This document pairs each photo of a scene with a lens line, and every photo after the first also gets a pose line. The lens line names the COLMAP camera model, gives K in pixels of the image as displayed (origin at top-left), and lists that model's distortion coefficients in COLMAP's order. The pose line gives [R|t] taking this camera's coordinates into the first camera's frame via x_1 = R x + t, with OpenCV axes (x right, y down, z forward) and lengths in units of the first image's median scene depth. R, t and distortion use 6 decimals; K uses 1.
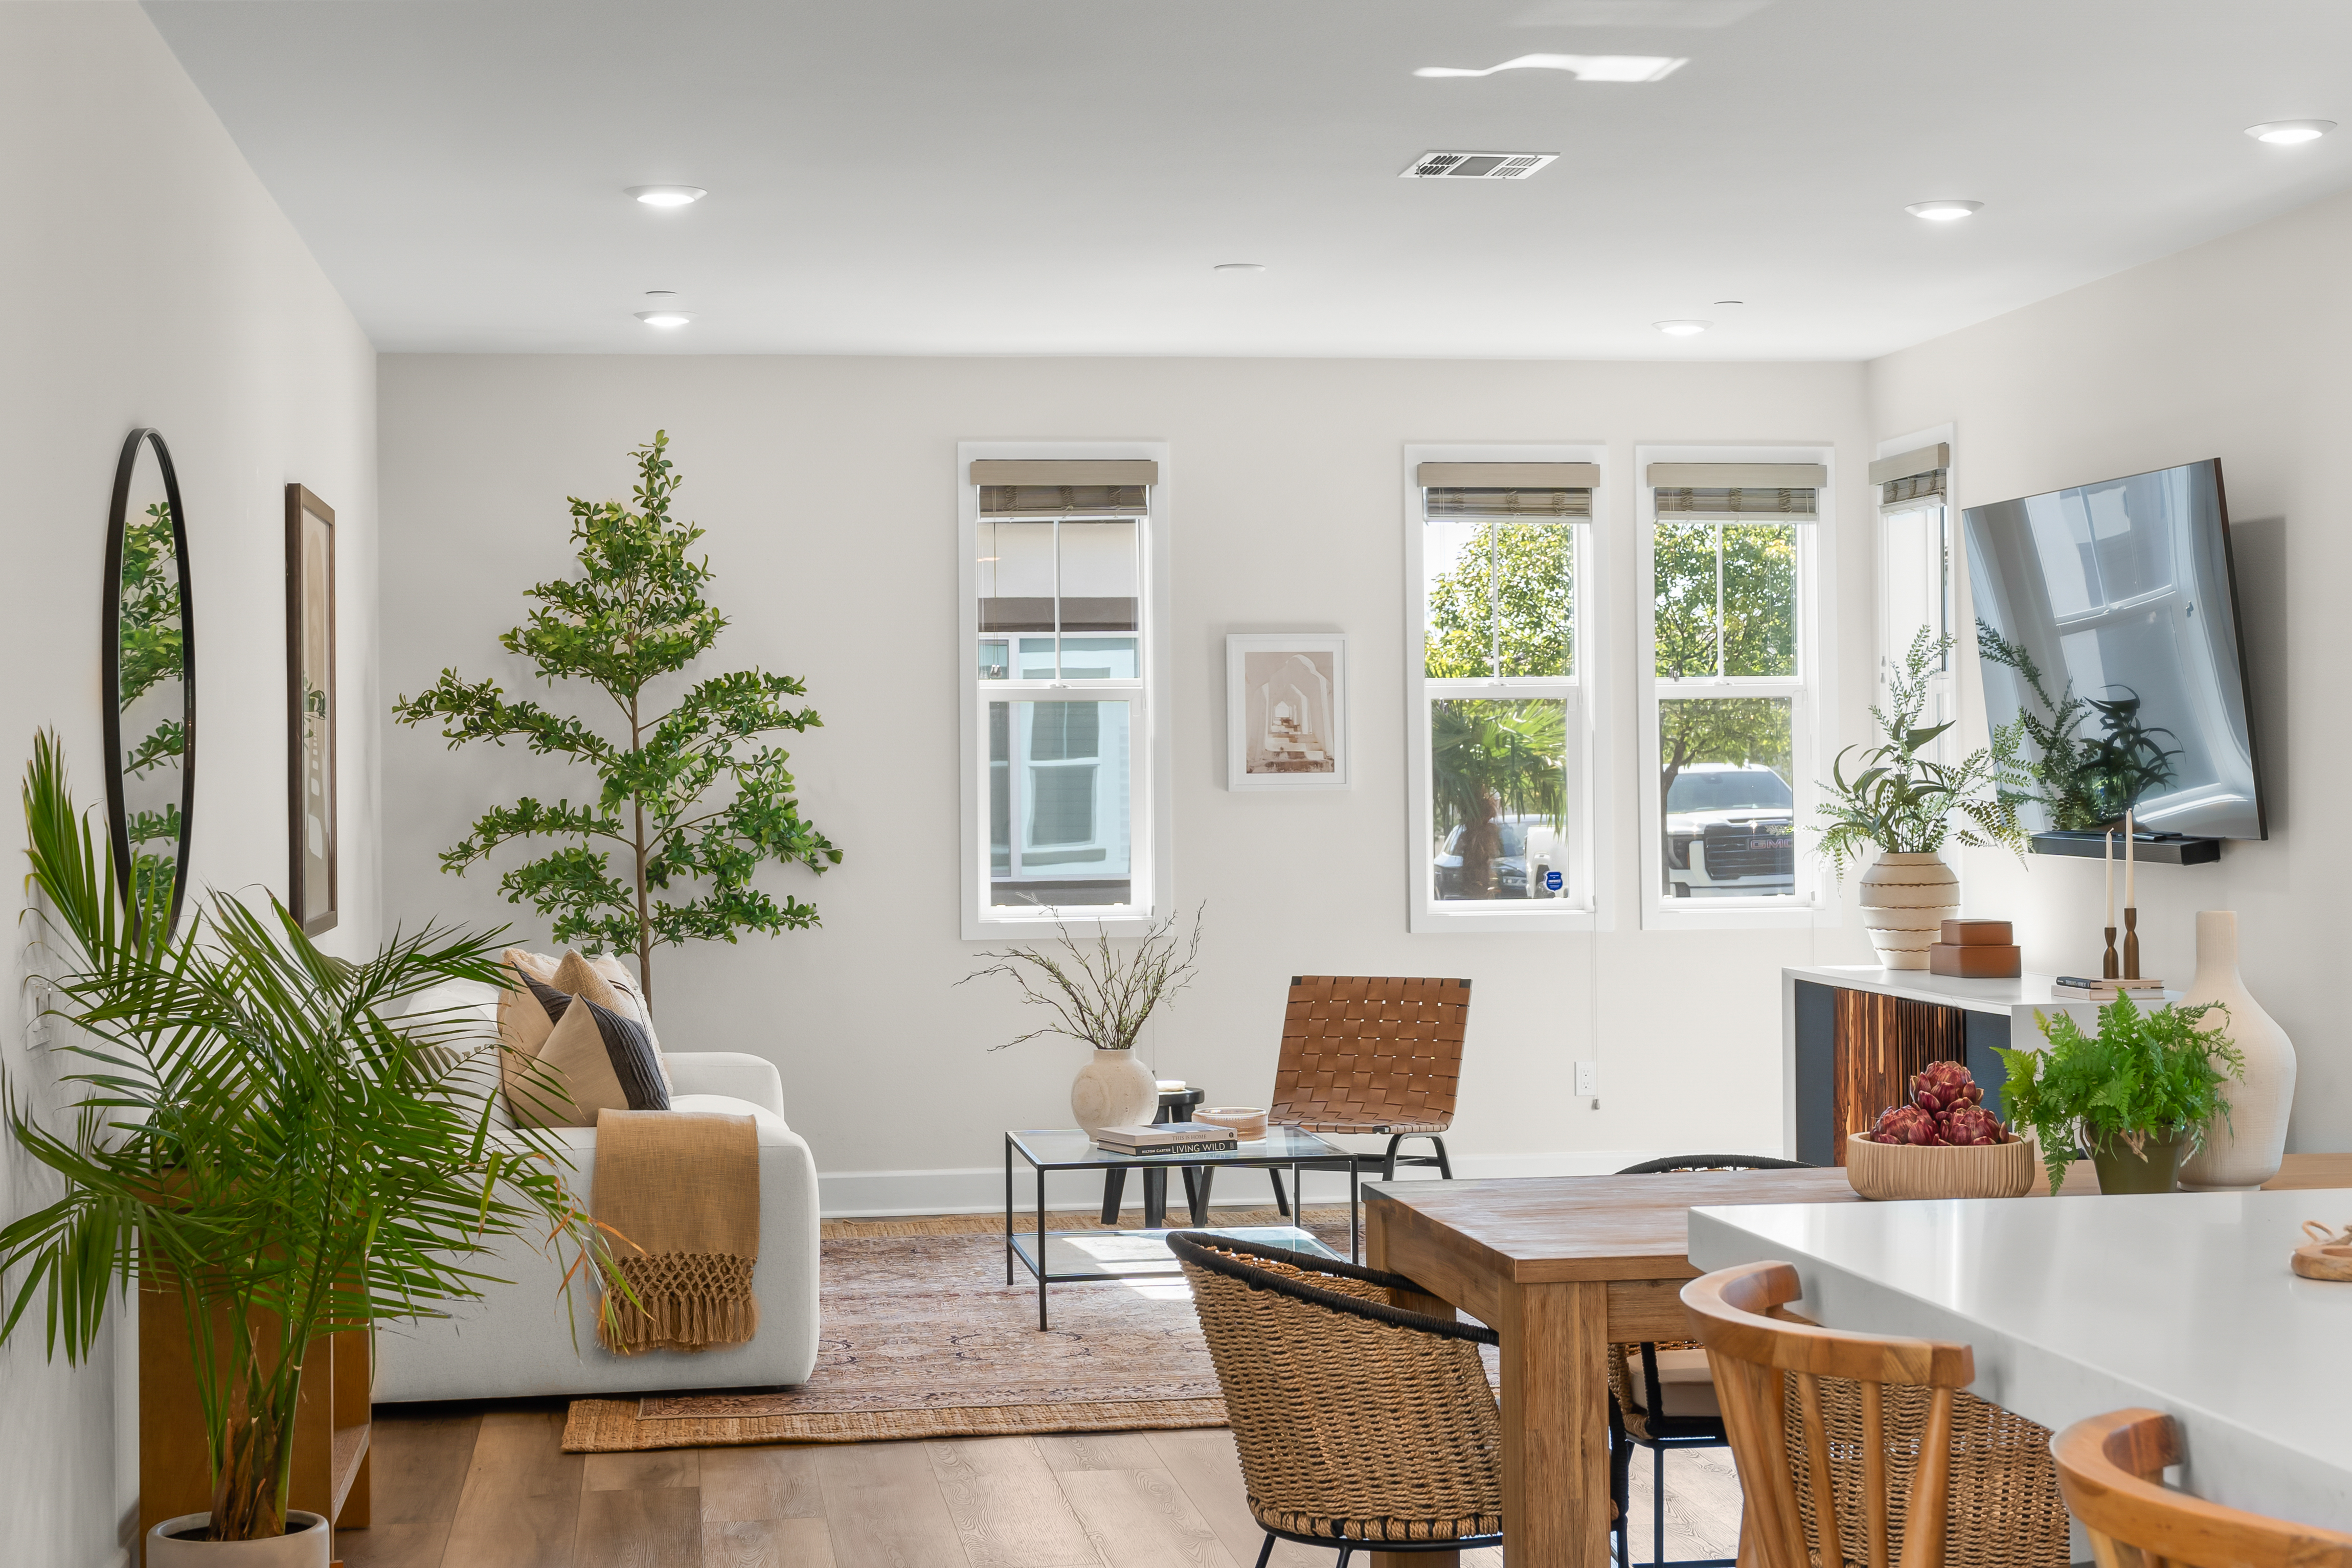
lens RADIAL K [[3653.5, 0, 1175.1], [0, 3653.5, 885.4], [0, 0, 1]] dist [0.016100, 0.048908]
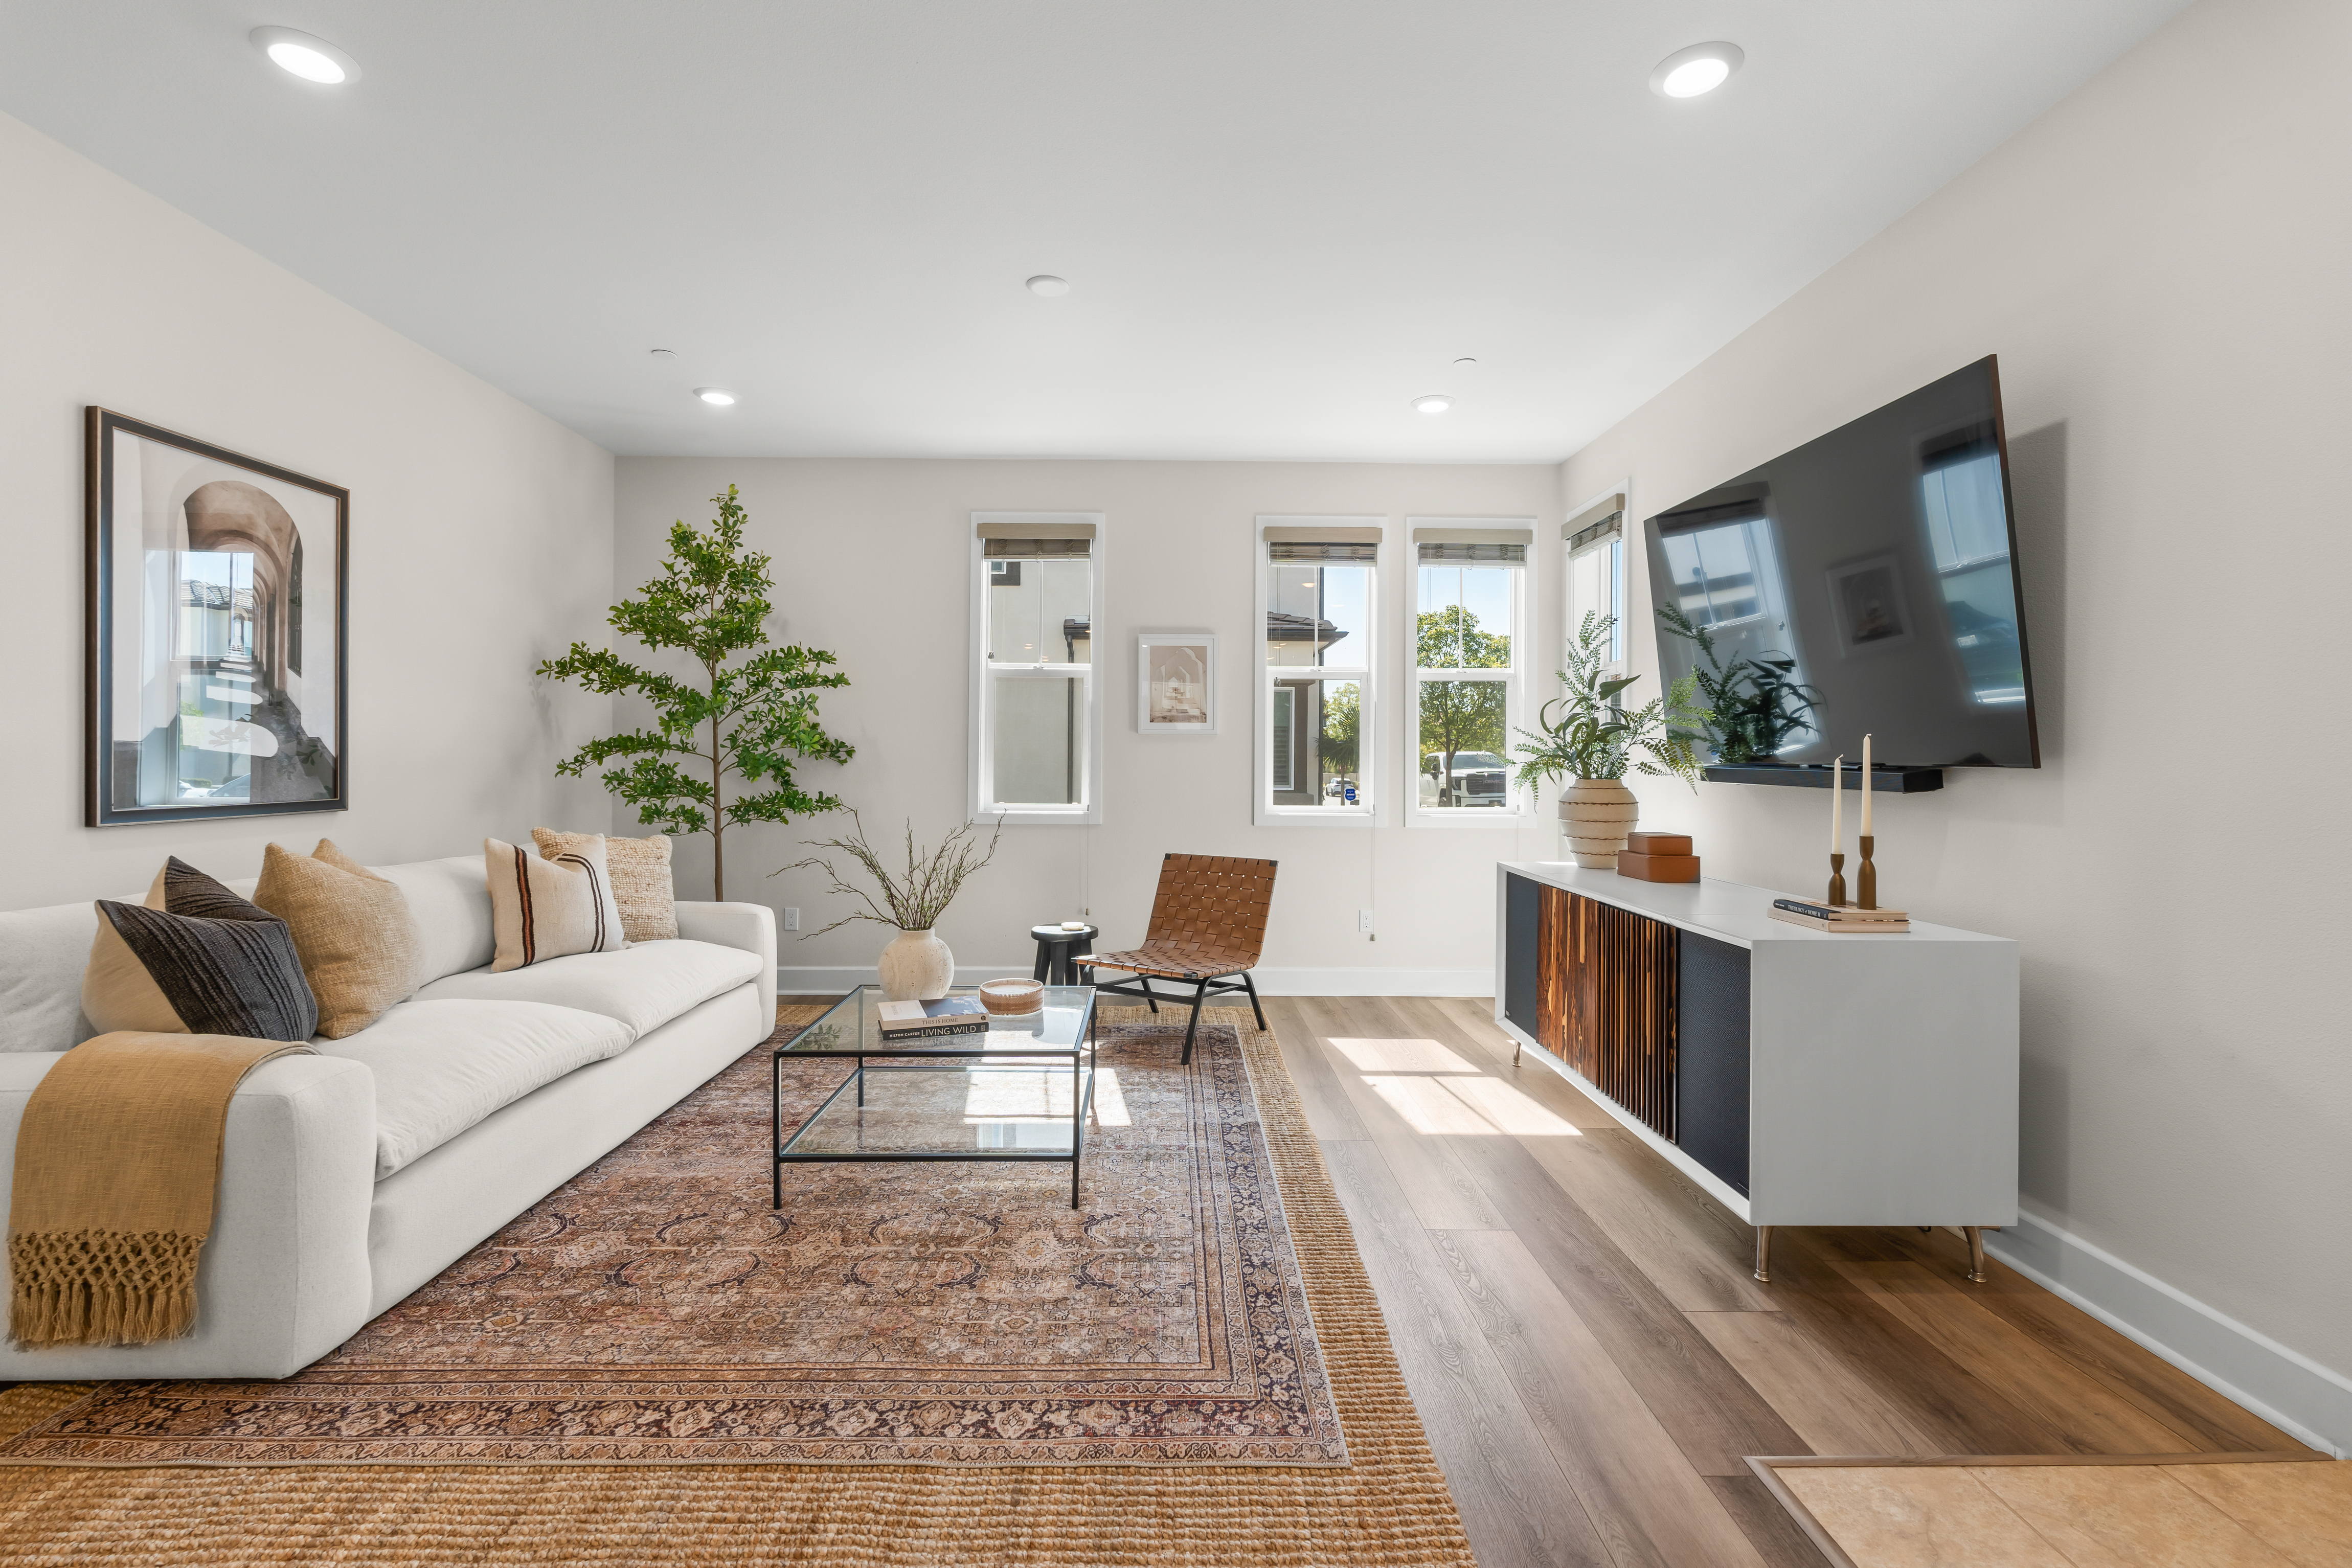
lens RADIAL K [[1045.4, 0, 1176.0], [0, 1045.4, 784.0], [0, 0, 1]] dist [-0.001506, 0.000025]
pose [[0.990945, 0.019677, -0.132820, 0.098804], [-0.020493, 0.999779, -0.004775, -0.002234], [0.132696, 0.007453, 0.991129, 0.598748]]
